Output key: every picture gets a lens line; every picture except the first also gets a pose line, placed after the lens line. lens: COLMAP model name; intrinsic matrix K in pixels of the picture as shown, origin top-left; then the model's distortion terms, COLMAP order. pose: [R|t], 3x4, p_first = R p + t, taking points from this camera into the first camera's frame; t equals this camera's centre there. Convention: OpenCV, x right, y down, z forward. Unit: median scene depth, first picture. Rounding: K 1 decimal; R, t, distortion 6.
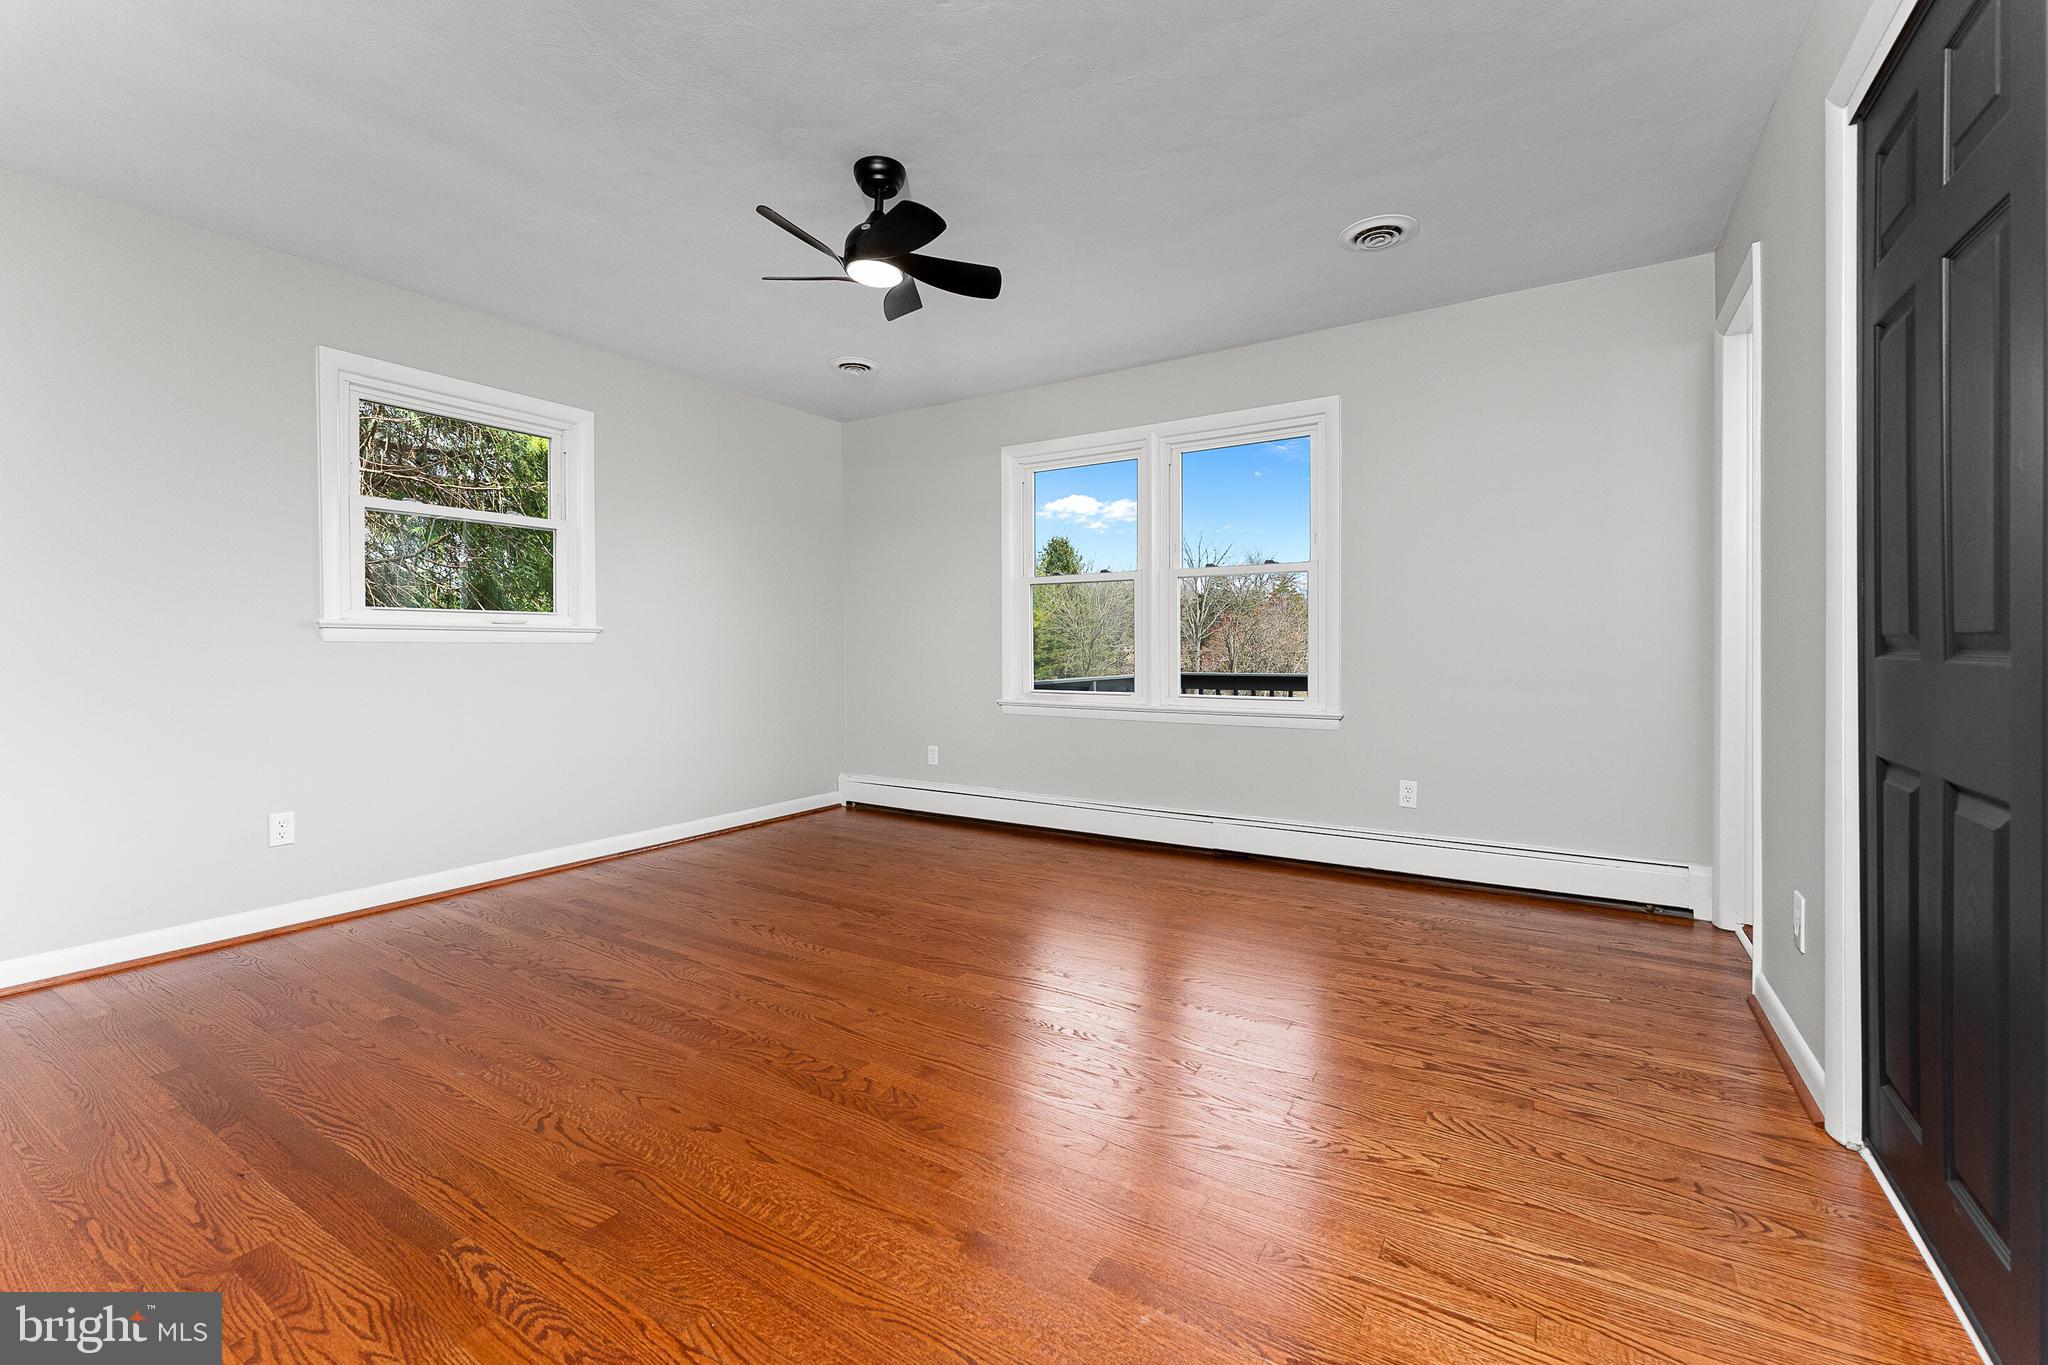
lens RADIAL K [[843.9, 0, 1029.2], [0, 843.9, 655.9], [0, 0, 1]] dist [0.002413, 0.000764]
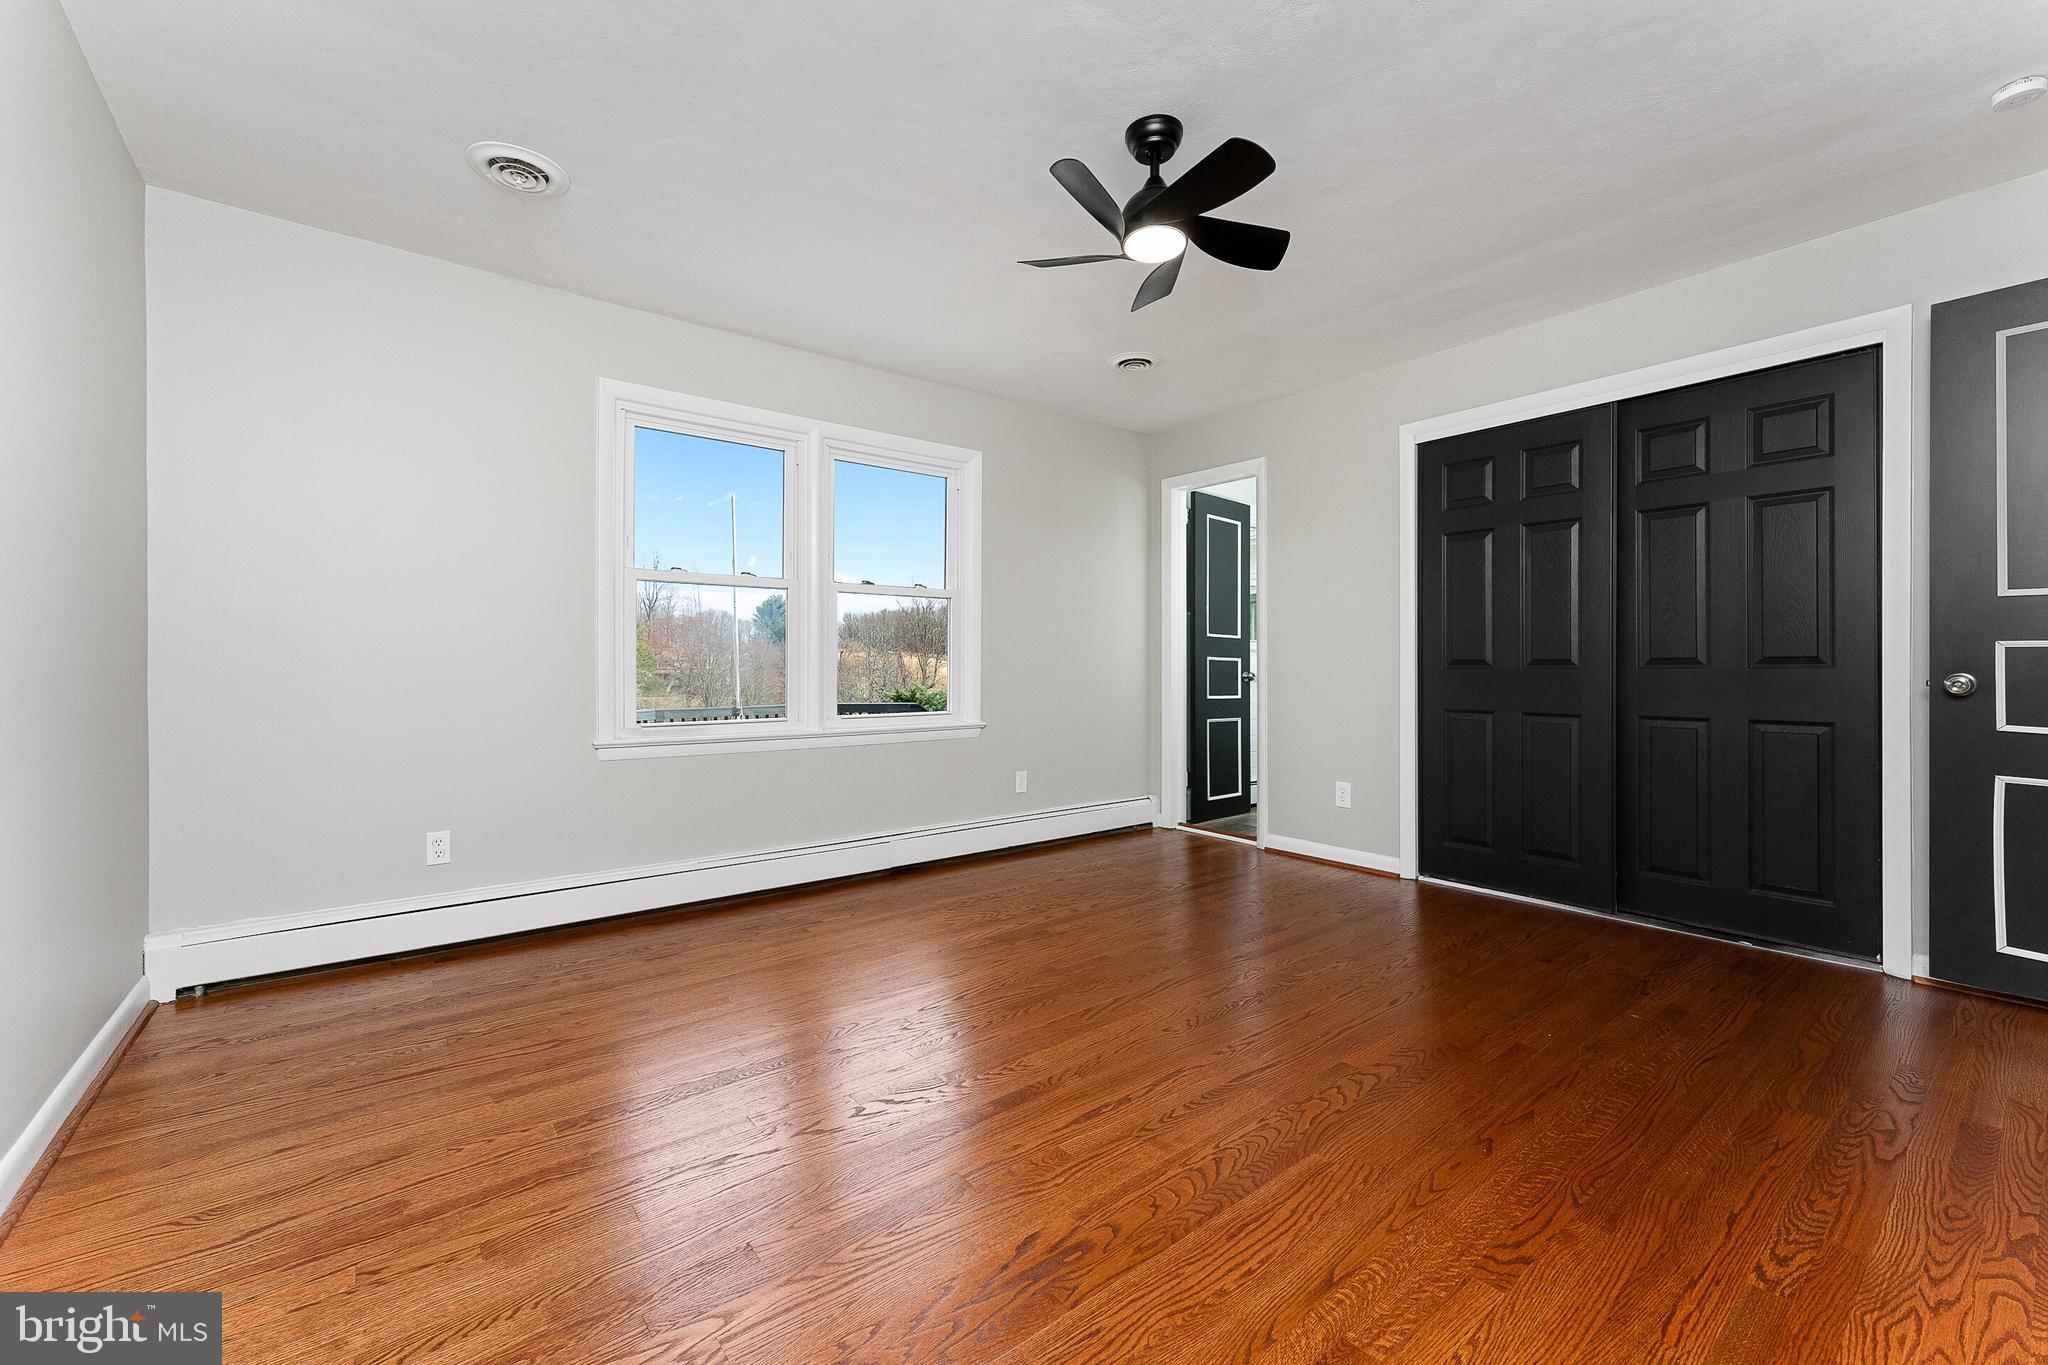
lens RADIAL K [[823.8, 0, 1031.1], [0, 823.8, 677.3], [0, 0, 1]] dist [0.003635, -0.000605]
pose [[0.336748, -0.008922, 0.941553, -1.048861], [0.009377, 0.999937, 0.006122, -0.002123], [-0.941548, 0.006767, 0.336810, 0.837262]]
